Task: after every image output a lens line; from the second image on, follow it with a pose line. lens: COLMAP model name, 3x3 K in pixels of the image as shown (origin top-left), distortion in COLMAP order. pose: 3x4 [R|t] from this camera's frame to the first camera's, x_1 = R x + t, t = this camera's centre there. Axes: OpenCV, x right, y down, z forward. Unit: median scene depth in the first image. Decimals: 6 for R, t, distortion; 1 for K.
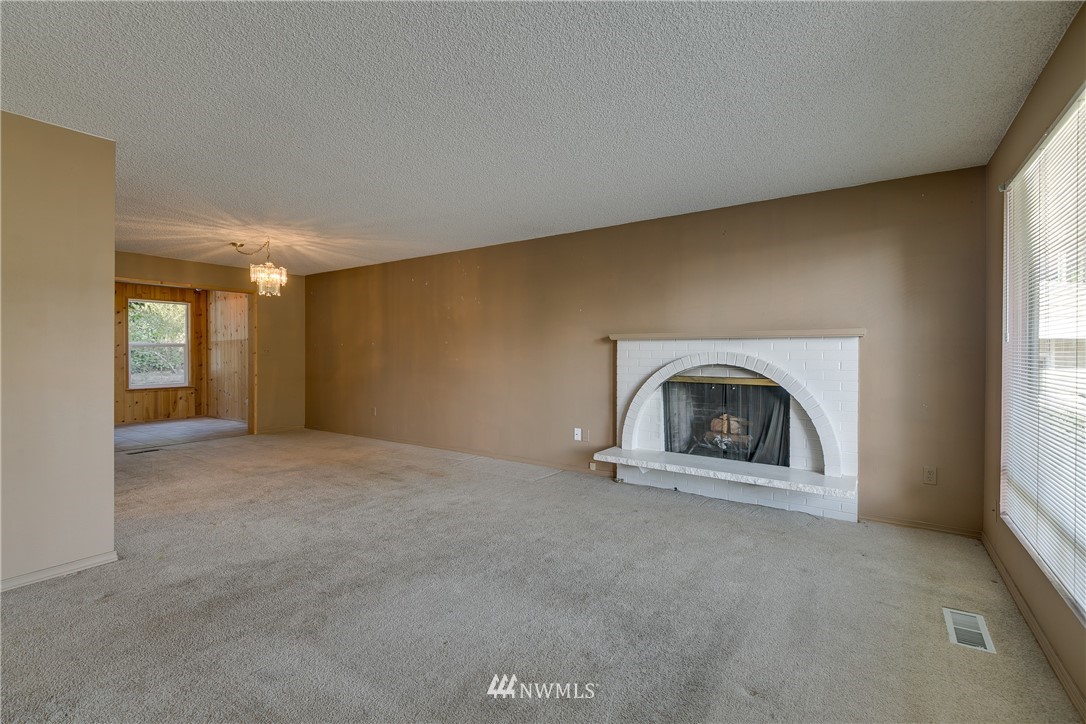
lens RADIAL K [[483.1, 0, 542.4], [0, 483.1, 356.0], [0, 0, 1]] dist [0.023482, -0.017514]
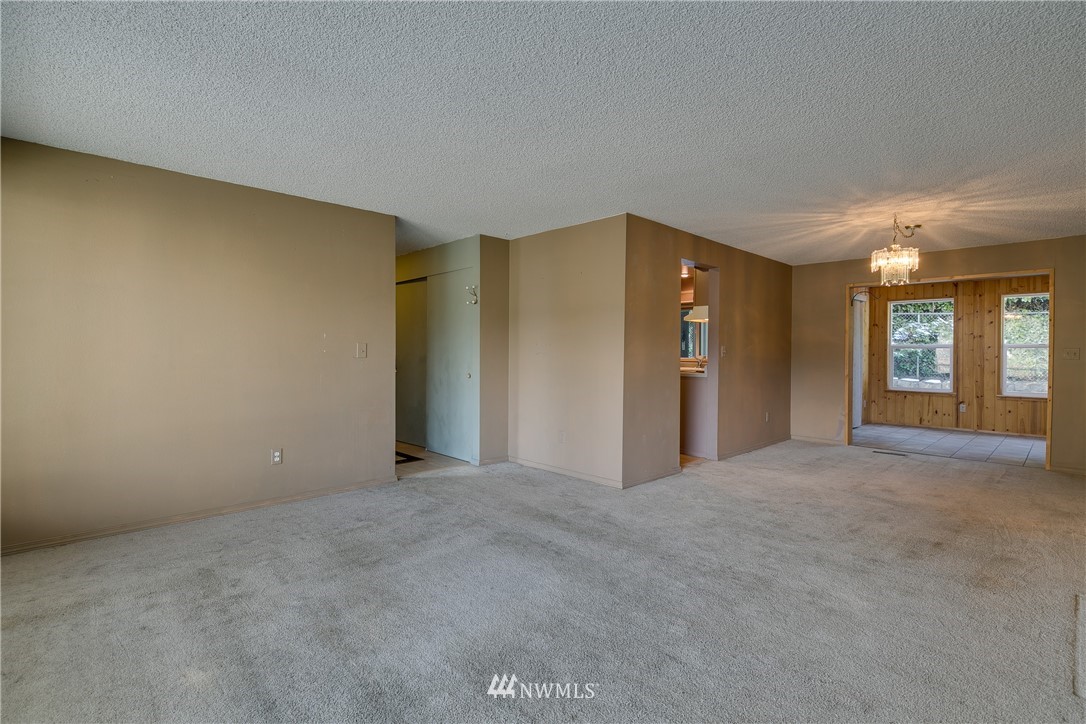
lens RADIAL K [[508.1, 0, 539.6], [0, 508.1, 356.0], [0, 0, 1]] dist [-0.000203, -0.007938]
pose [[-0.202768, 0.007085, -0.979201, 0.496610], [-0.014696, 0.999839, 0.010278, -0.005137], [0.979116, 0.016474, -0.202632, 0.728527]]
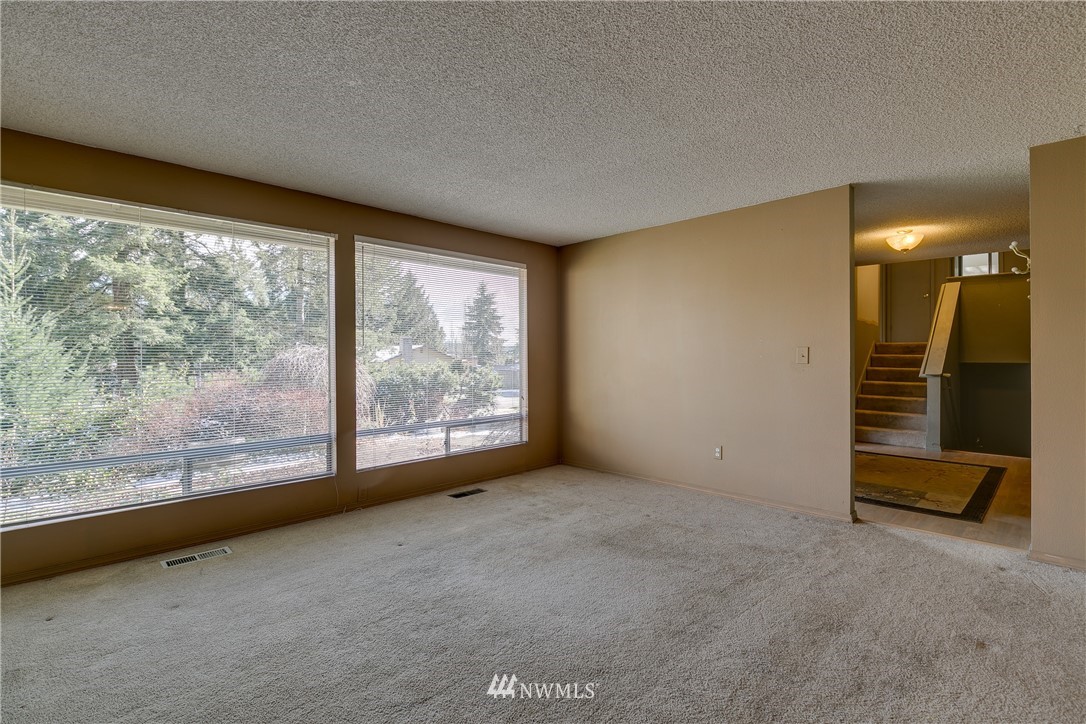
lens RADIAL K [[510.1, 0, 541.3], [0, 510.1, 355.6], [0, 0, 1]] dist [0.027660, -0.023355]
pose [[-0.981527, 0.001365, 0.191320, -0.188023], [0.003141, 0.999955, 0.008980, -0.009749], [-0.191299, 0.009415, -0.981487, 1.166023]]
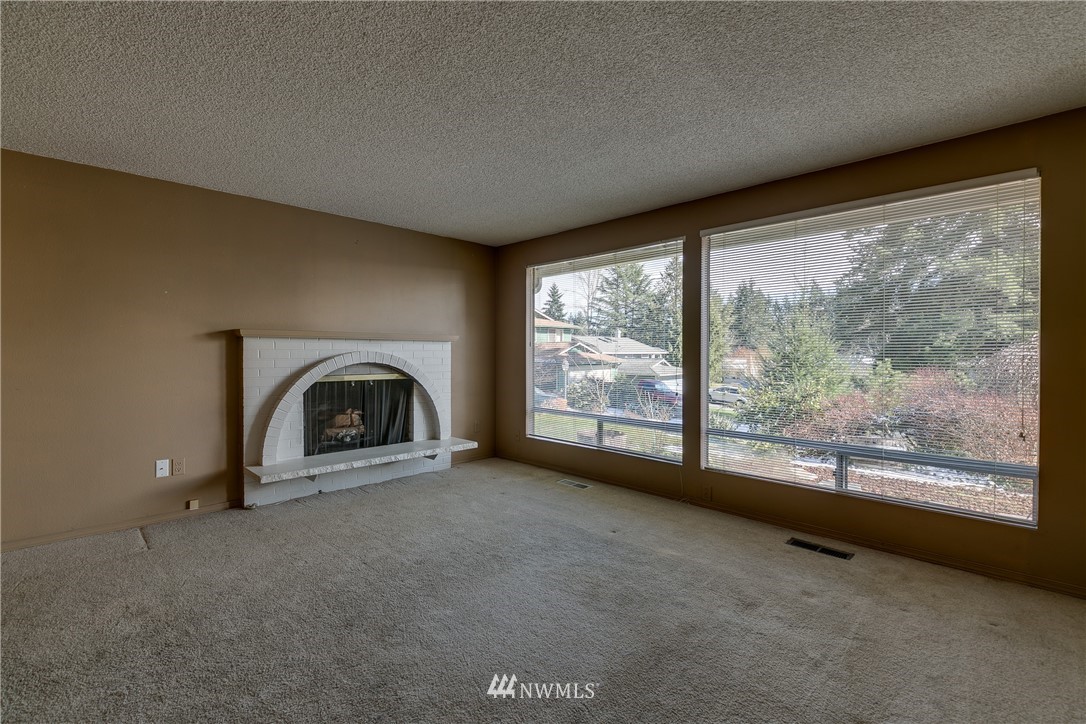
lens RADIAL K [[483.1, 0, 542.4], [0, 483.1, 356.0], [0, 0, 1]] dist [0.023482, -0.017514]
pose [[0.184979, -0.009904, 0.982693, -0.621879], [0.007234, 0.999936, 0.008716, -0.004604], [-0.982716, 0.005497, 0.185039, 0.389215]]
